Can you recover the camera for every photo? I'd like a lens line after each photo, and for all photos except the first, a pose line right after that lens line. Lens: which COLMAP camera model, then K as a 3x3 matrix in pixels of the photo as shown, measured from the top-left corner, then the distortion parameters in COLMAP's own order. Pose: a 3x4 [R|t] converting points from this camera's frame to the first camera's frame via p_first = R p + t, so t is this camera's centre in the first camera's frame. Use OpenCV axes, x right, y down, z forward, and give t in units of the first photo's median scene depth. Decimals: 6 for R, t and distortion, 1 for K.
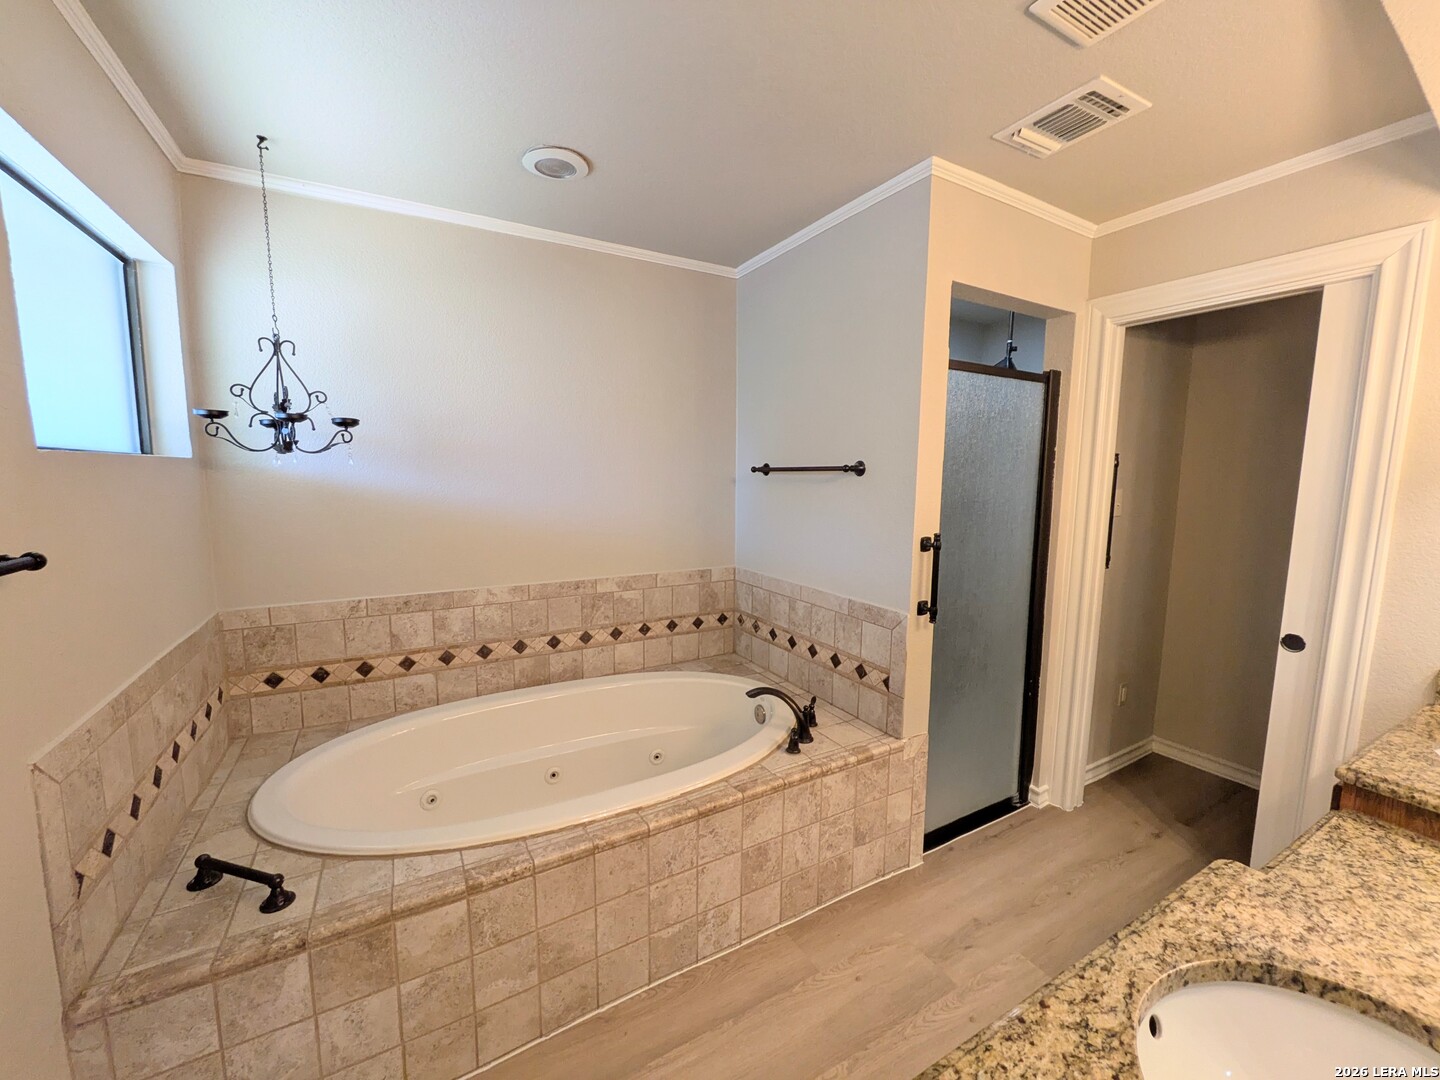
lens RADIAL K [[571.9, 0, 715.3], [0, 571.9, 540.4], [0, 0, 1]] dist [-0.000063, -0.000550]
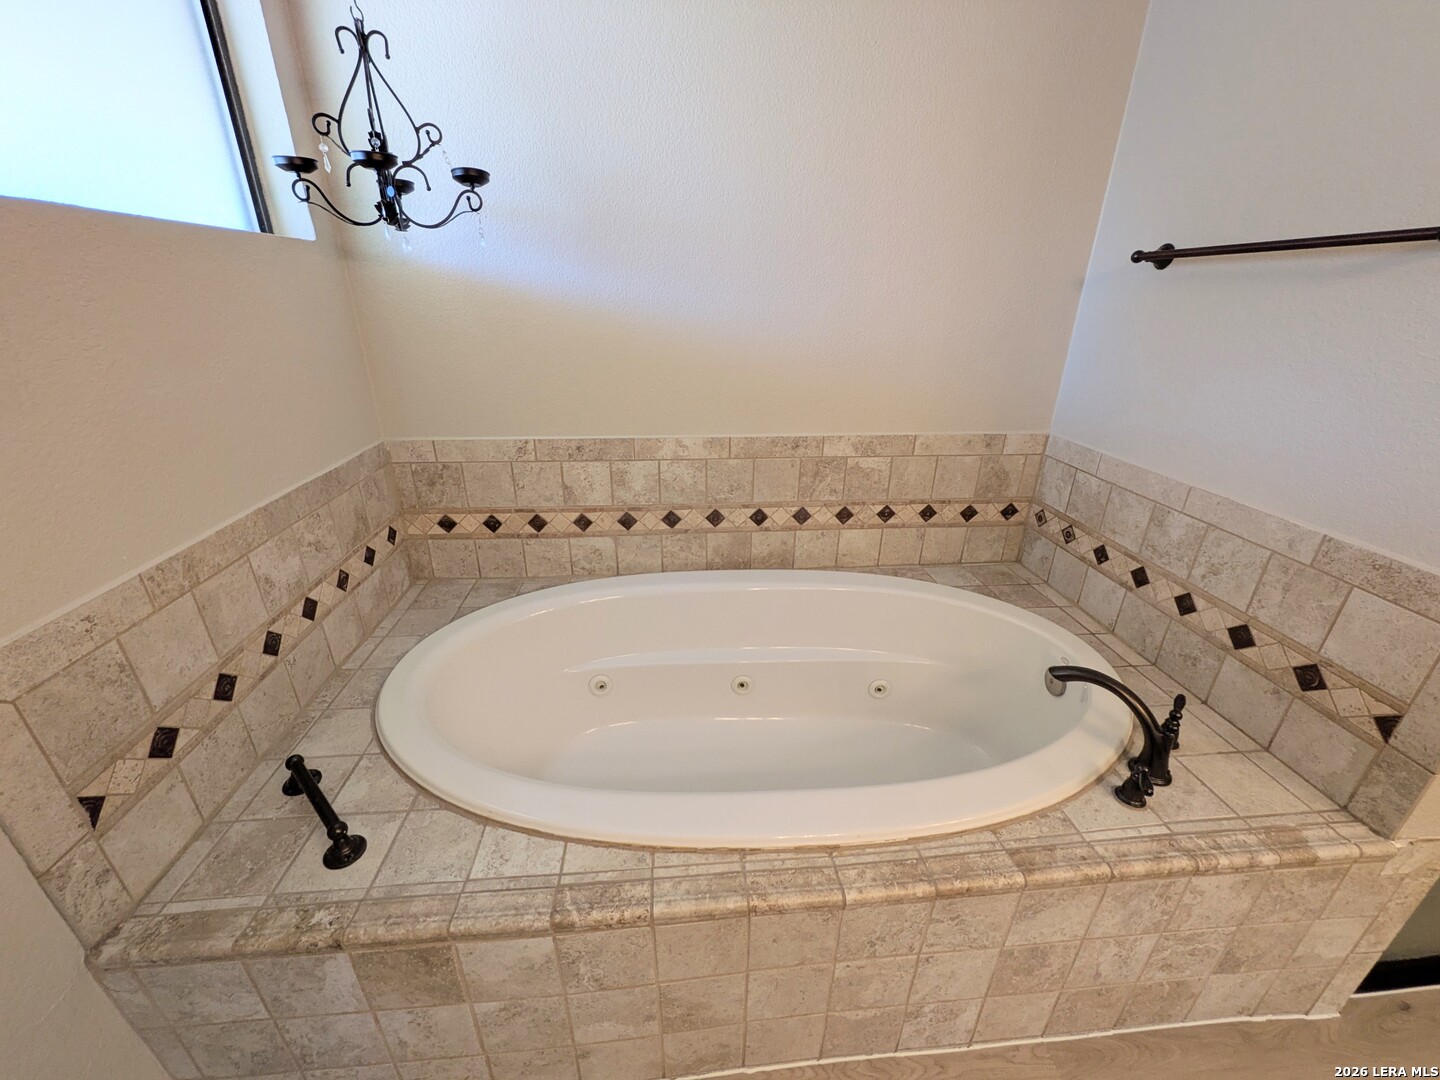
lens RADIAL K [[571.9, 0, 715.3], [0, 571.9, 540.4], [0, 0, 1]] dist [-0.000063, -0.000550]
pose [[0.909383, 0.165397, -0.381661, -0.054692], [-0.050771, 0.954821, 0.292811, -0.009740], [0.412849, -0.246901, 0.876696, 0.386938]]
